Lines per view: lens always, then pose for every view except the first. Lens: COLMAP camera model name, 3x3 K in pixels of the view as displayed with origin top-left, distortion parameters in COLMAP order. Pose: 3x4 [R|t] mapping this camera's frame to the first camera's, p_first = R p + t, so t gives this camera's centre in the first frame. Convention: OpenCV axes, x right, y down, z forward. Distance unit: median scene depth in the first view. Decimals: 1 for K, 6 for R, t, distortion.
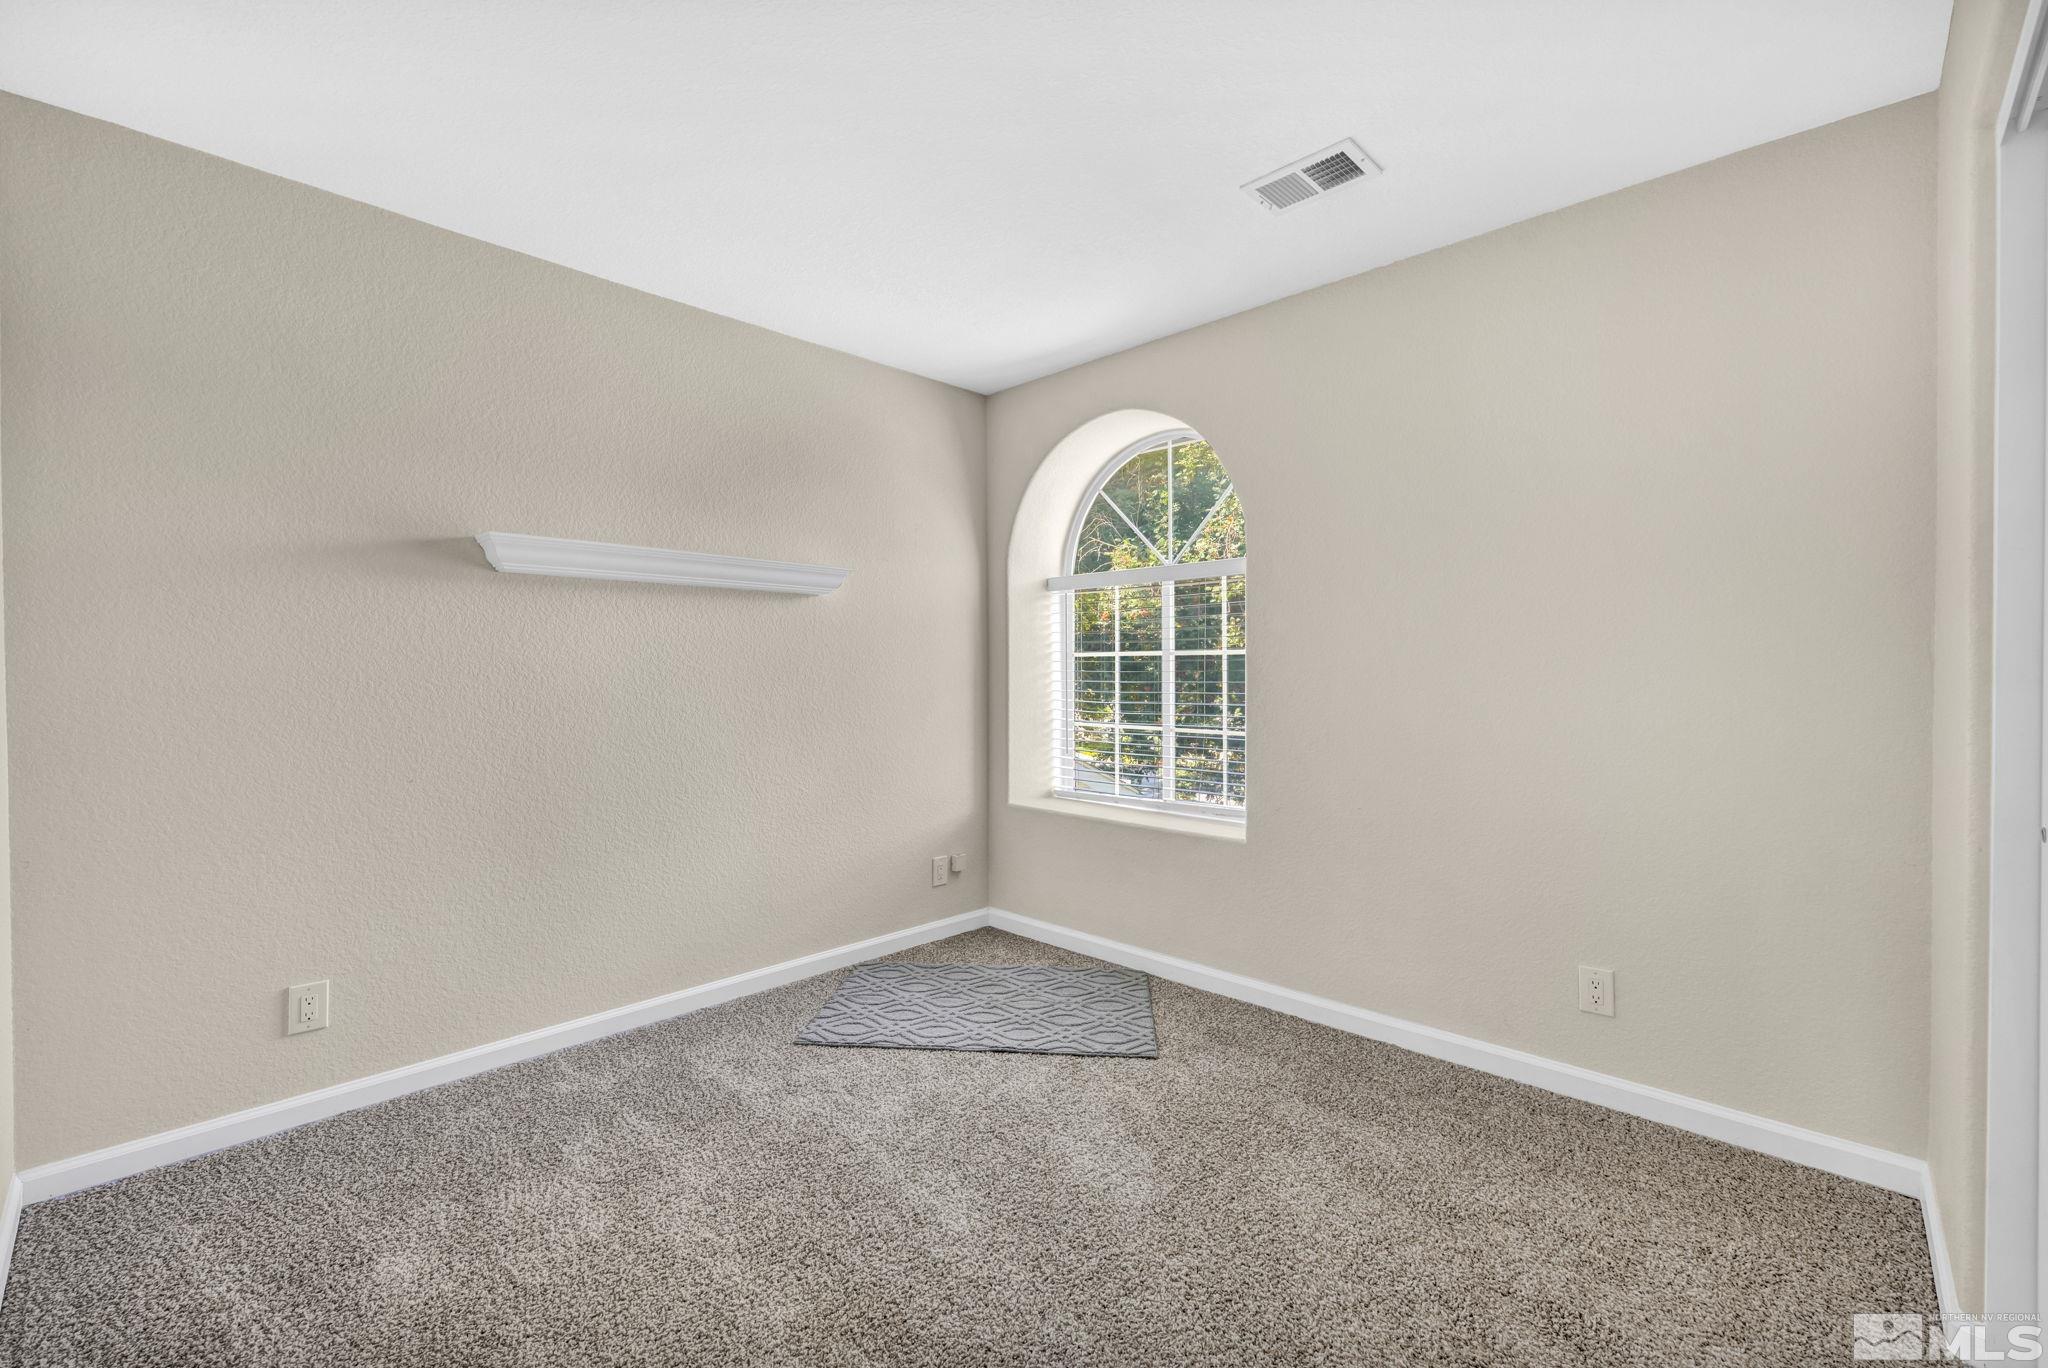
lens RADIAL K [[826.2, 0, 1012.0], [0, 826.2, 684.2], [0, 0, 1]] dist [-0.000619, -0.000022]
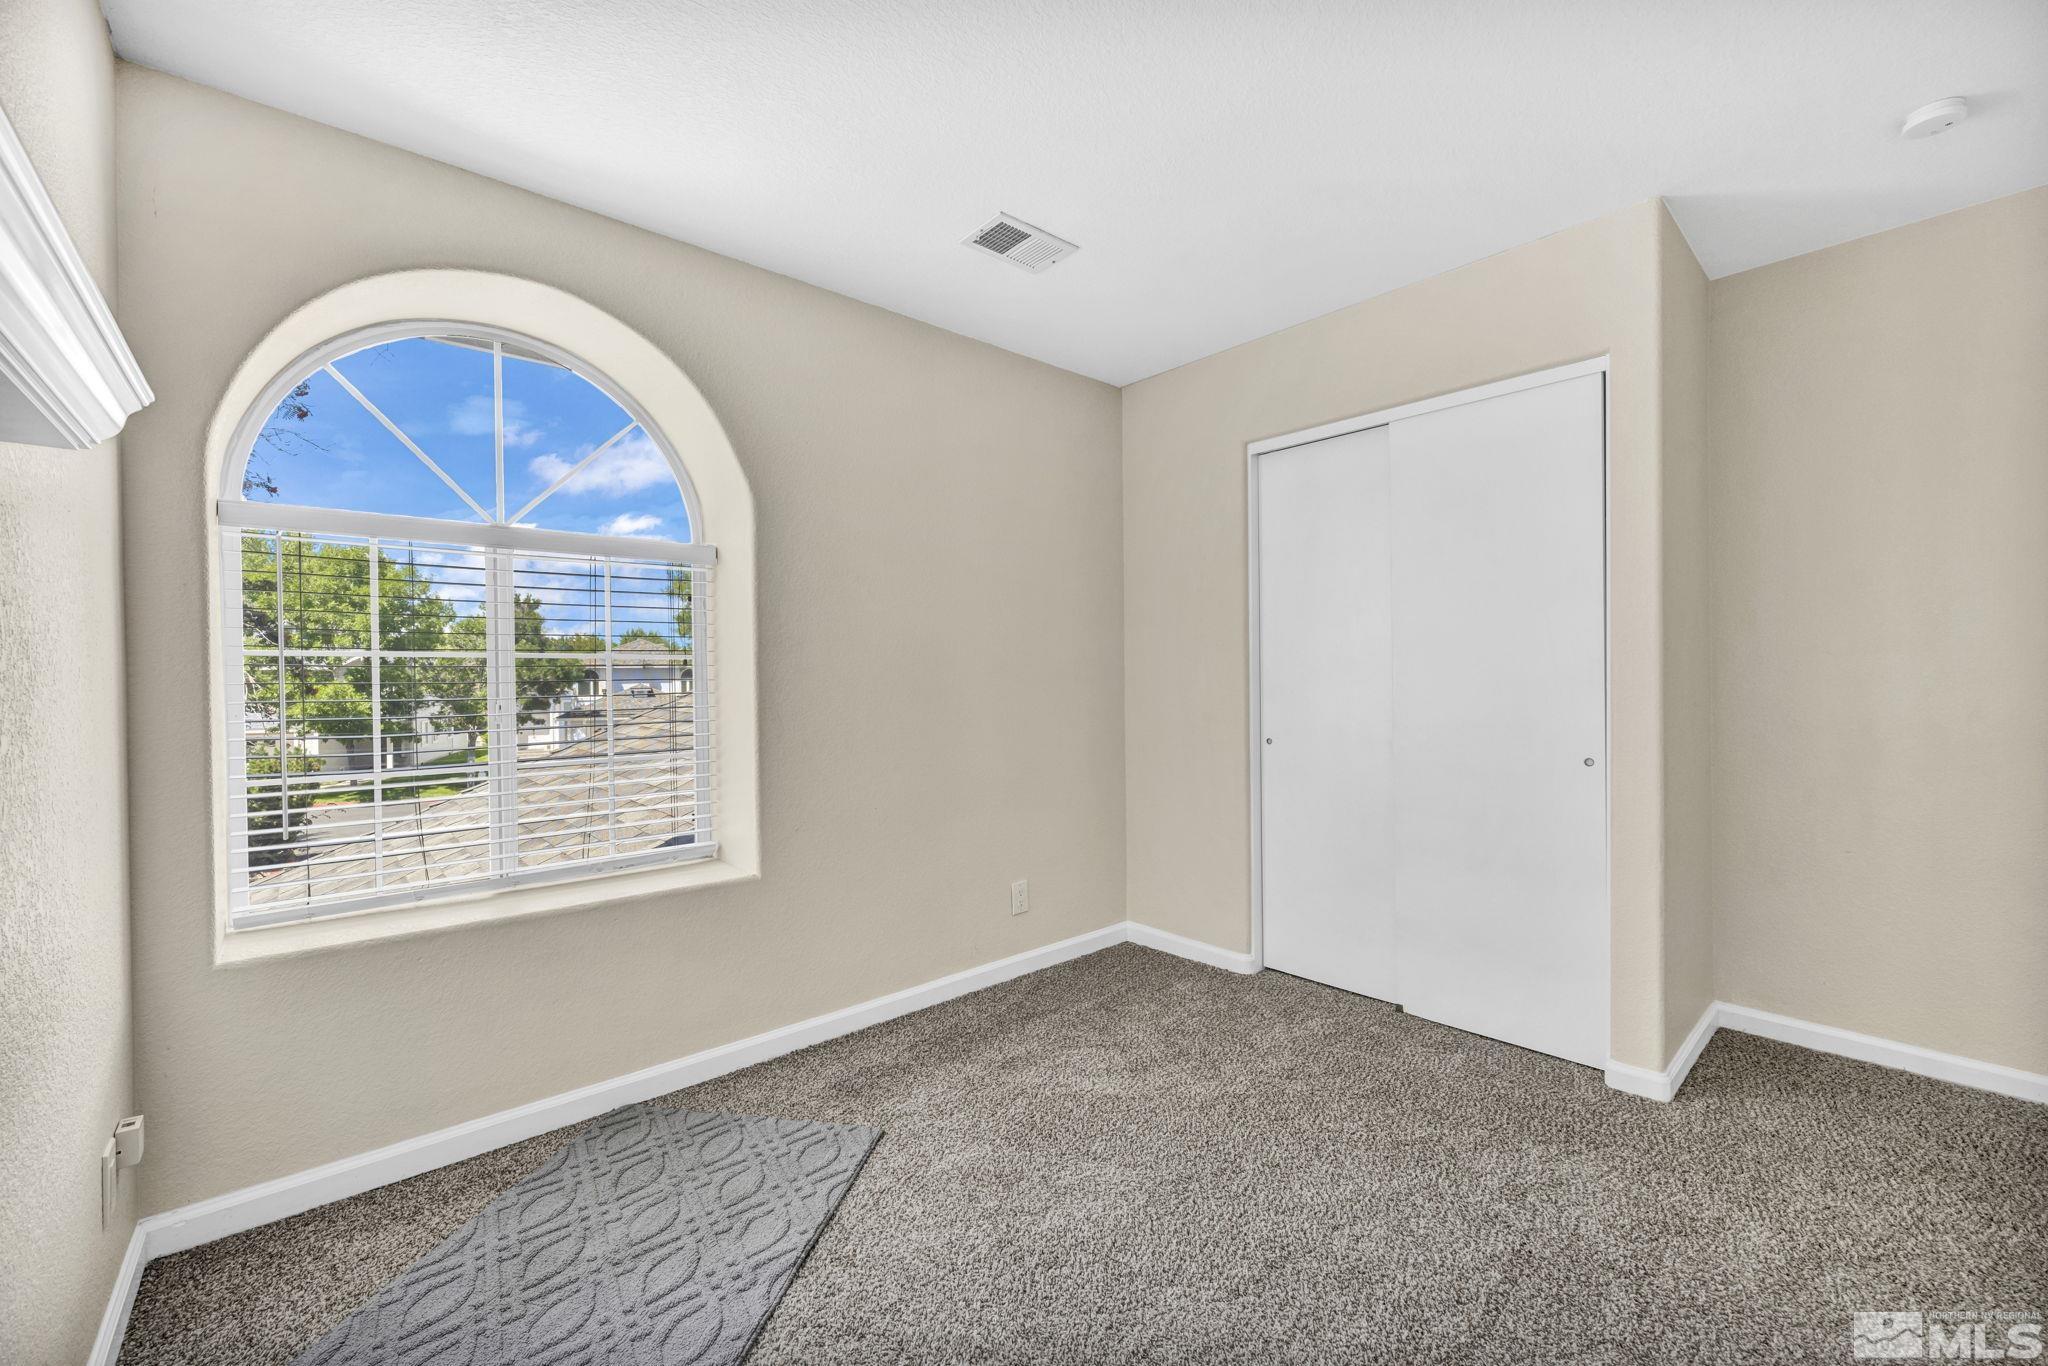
lens RADIAL K [[826.2, 0, 1012.8], [0, 826.2, 679.4], [0, 0, 1]] dist [-0.000619, -0.000022]
pose [[0.080227, -0.003919, 0.996769, -0.645531], [0.014245, 0.999895, 0.002785, -0.018572], [-0.996675, 0.013975, 0.080274, 0.759382]]
